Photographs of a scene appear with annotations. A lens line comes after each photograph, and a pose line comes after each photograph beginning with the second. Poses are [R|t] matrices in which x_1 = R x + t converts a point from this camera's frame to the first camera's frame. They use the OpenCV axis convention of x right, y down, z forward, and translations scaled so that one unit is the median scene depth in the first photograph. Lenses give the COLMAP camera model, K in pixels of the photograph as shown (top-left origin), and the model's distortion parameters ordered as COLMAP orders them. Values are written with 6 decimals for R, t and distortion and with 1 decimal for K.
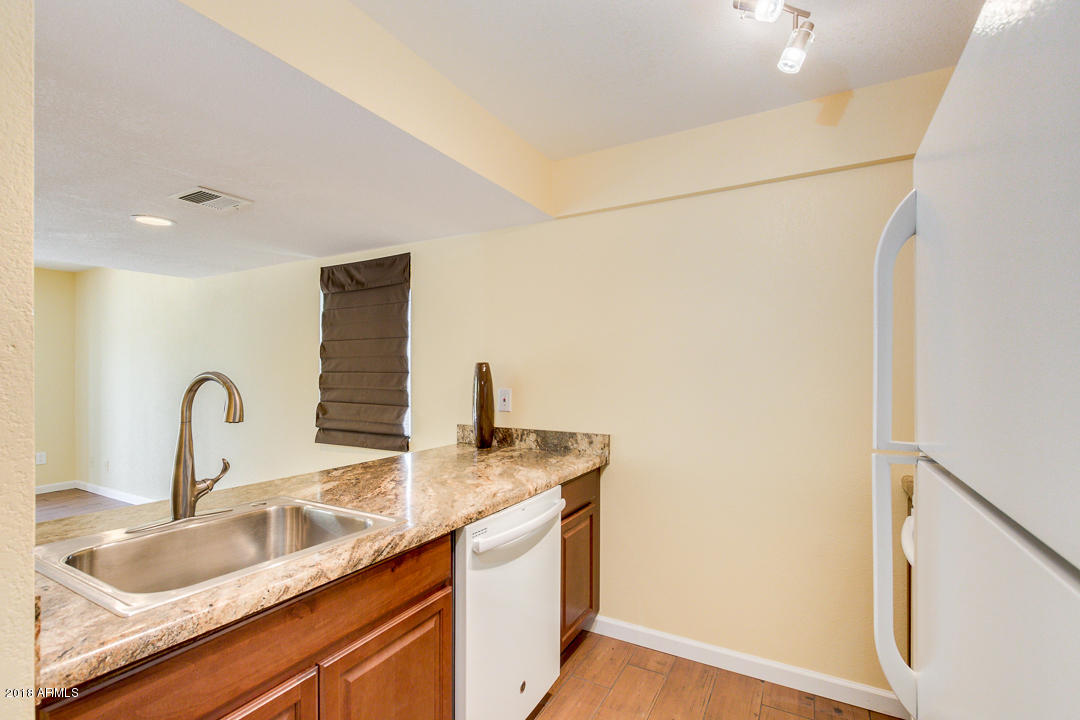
lens RADIAL K [[493.1, 0, 542.7], [0, 493.1, 365.4], [0, 0, 1]] dist [0.001550, -0.000373]
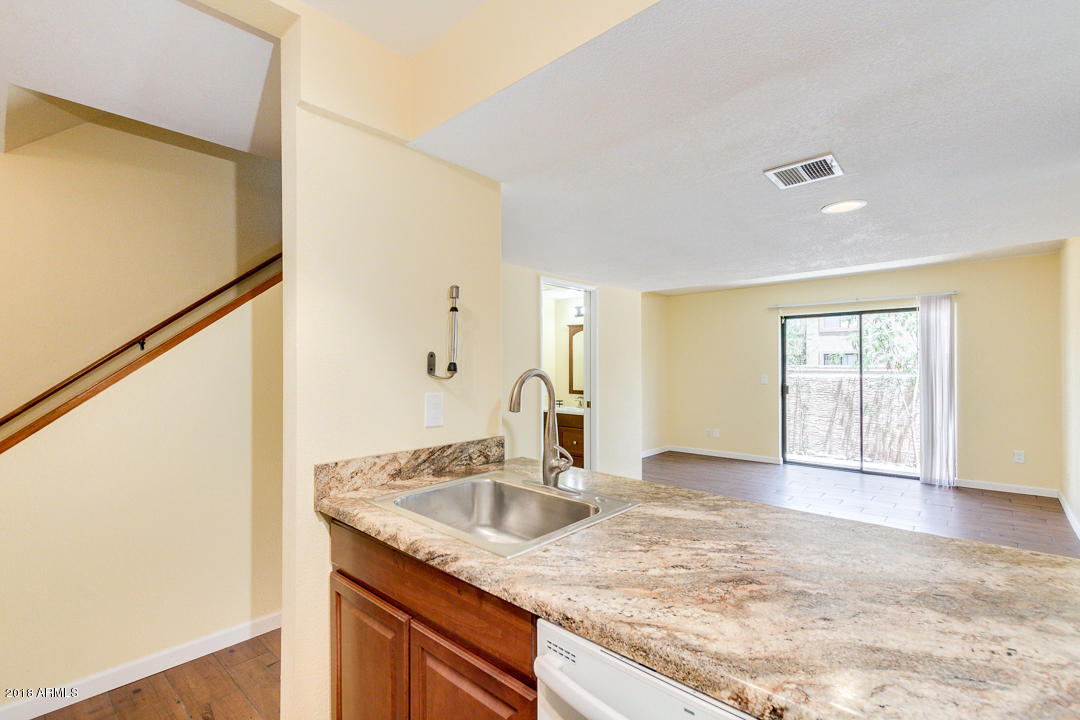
lens RADIAL K [[493.1, 0, 543.9], [0, 493.1, 361.8], [0, 0, 1]] dist [0.001550, -0.000373]
pose [[-0.219450, -0.009199, -0.975580, 0.446513], [0.010632, 0.999874, -0.011819, 0.009915], [0.975566, -0.012966, -0.219325, 1.130653]]
